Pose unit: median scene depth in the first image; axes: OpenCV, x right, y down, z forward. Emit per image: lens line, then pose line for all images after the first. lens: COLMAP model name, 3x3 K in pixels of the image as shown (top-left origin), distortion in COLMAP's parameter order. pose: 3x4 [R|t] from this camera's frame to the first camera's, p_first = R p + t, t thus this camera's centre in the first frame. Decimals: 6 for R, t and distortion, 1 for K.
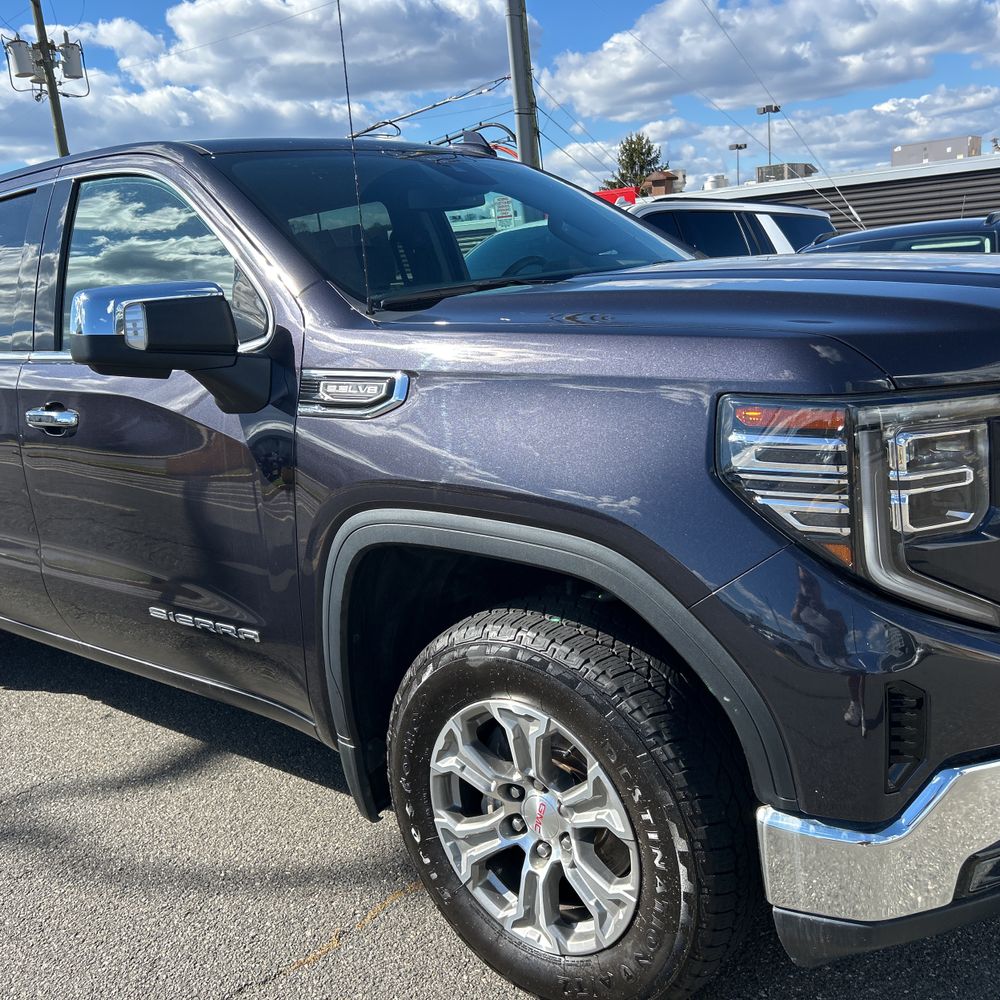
lens RADIAL K [[984.7, 0, 507.7], [0, 984.7, 497.7], [0, 0, 1]] dist [0.020525, 0.000000]
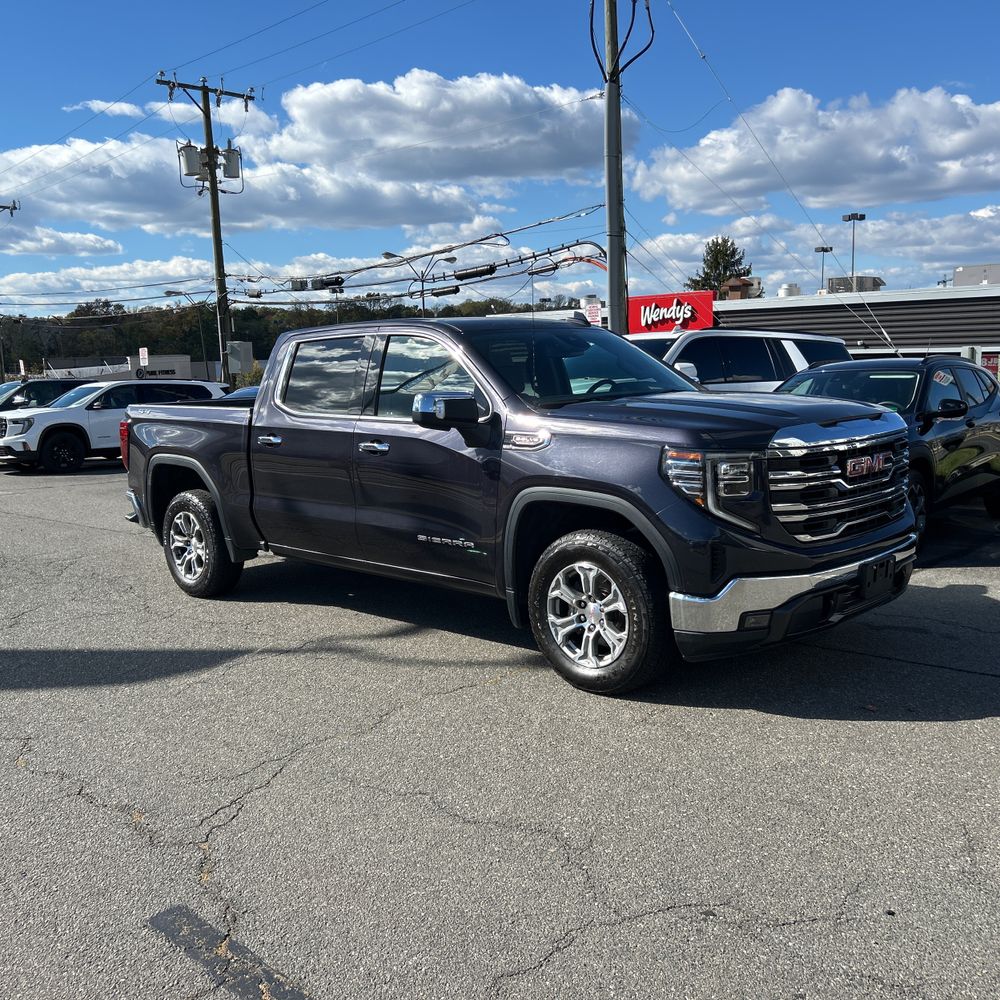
lens RADIAL K [[984.7, 0, 495.8], [0, 984.7, 497.0], [0, 0, 1]] dist [0.020525, 0.000000]
pose [[0.993959, 0.066507, -0.087302, -0.010201], [-0.073152, 0.994477, -0.075256, 0.208591], [0.081815, 0.081188, 0.993335, -1.341208]]
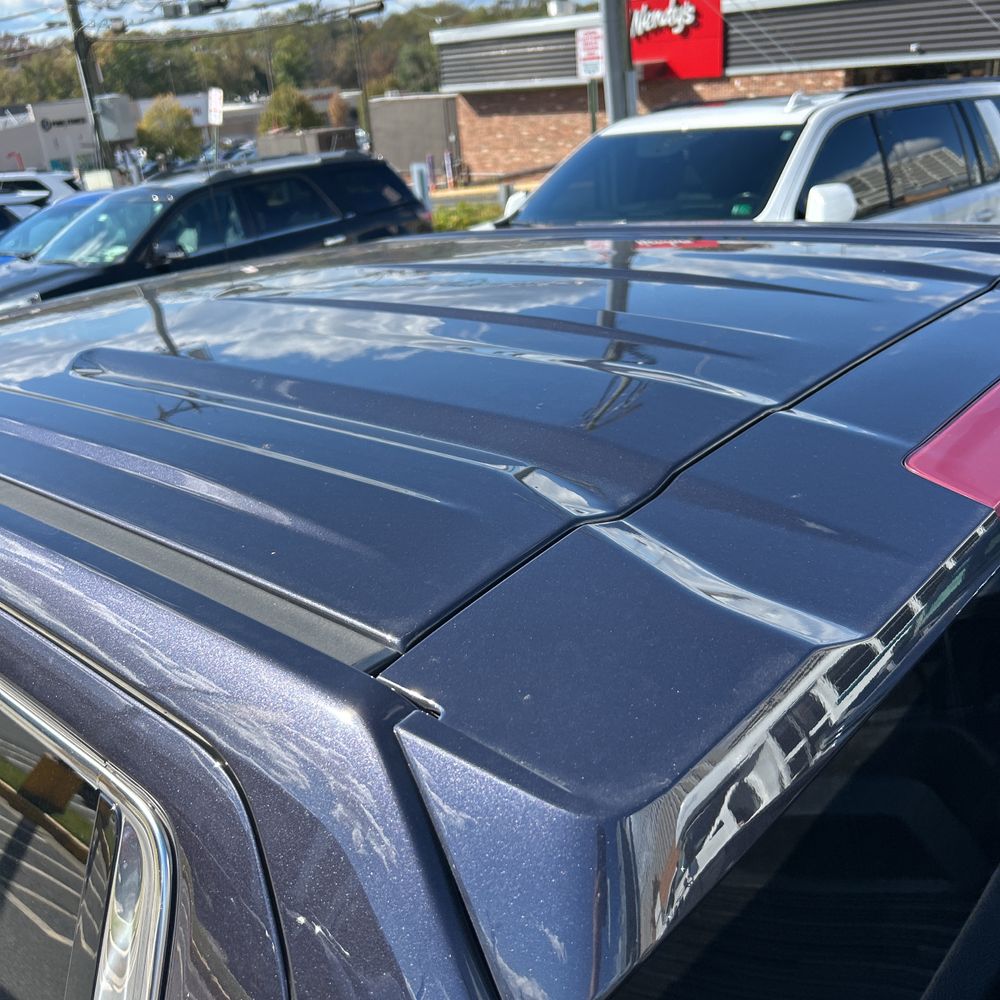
lens RADIAL K [[984.7, 0, 501.0], [0, 984.7, 499.1], [0, 0, 1]] dist [0.020525, 0.000000]
pose [[0.998728, 0.013394, -0.048619, -0.176938], [-0.003919, 0.981781, 0.189976, -0.558351], [0.050278, -0.189544, 0.980584, 0.975114]]
